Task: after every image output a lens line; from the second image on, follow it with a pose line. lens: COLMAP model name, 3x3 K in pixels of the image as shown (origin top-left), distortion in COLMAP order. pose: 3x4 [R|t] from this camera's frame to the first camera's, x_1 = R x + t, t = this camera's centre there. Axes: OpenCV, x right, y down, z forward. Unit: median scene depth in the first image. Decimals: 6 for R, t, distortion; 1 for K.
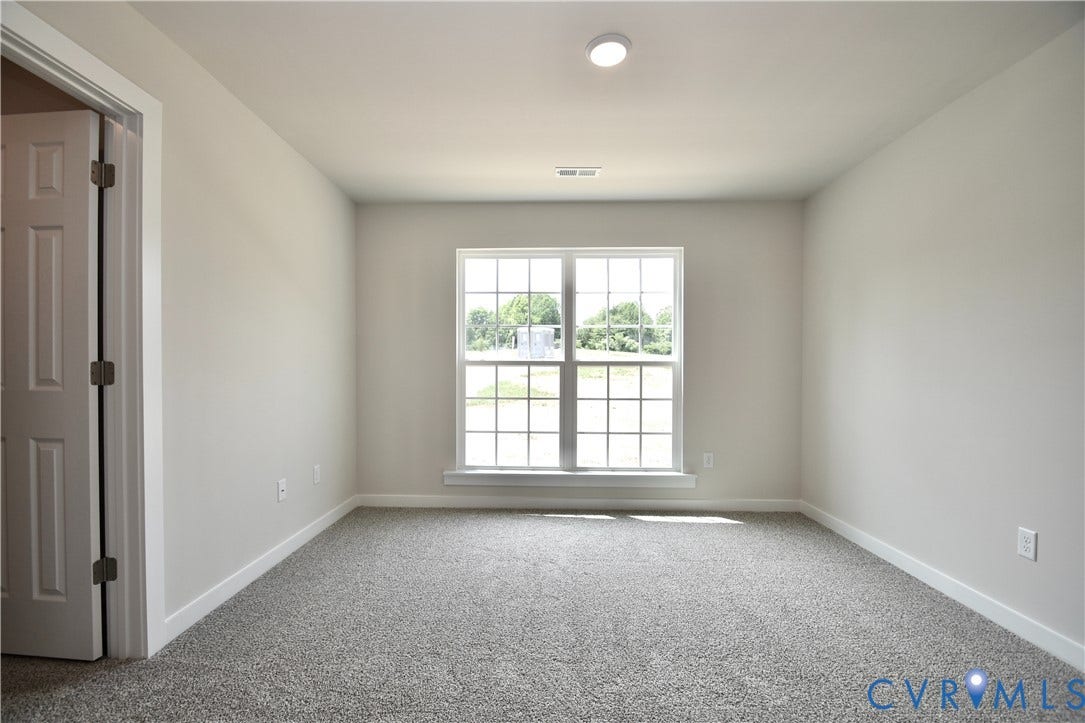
lens RADIAL K [[507.7, 0, 542.5], [0, 507.7, 361.5], [0, 0, 1]] dist [-0.000541, -0.020487]
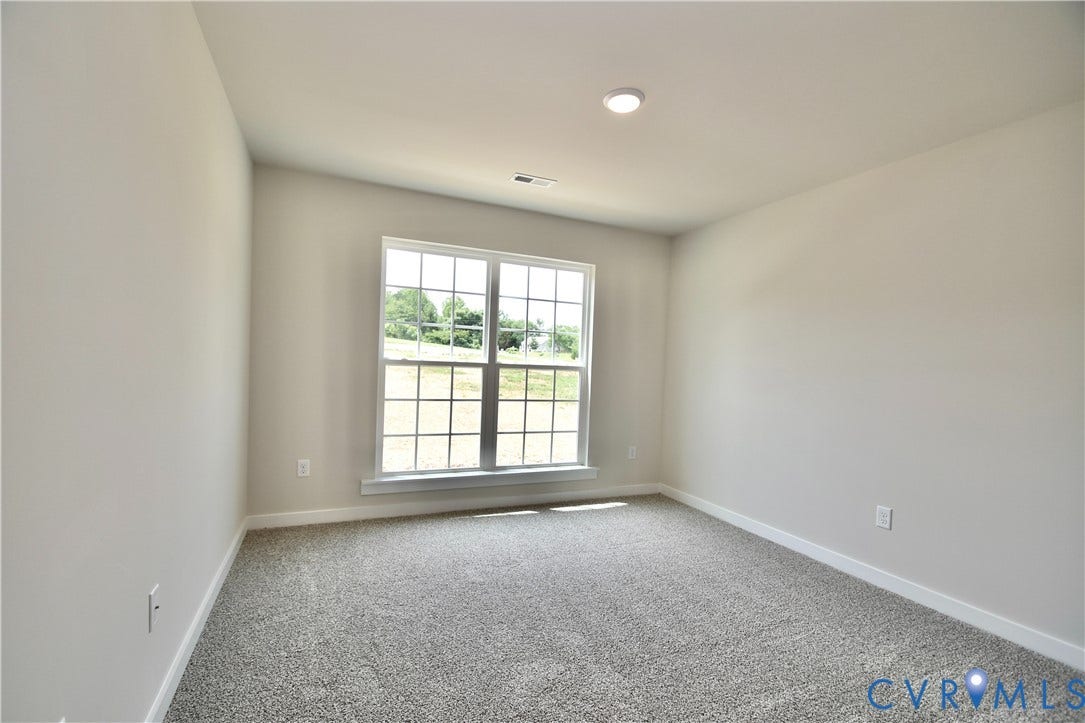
lens RADIAL K [[526.6, 0, 542.5], [0, 526.6, 361.5], [0, 0, 1]] dist [0.001515, -0.000158]
pose [[0.886502, 0.031348, 0.461662, -0.346248], [-0.032449, 0.999458, -0.005555, -0.001248], [-0.461586, -0.010056, 0.887039, 0.016923]]
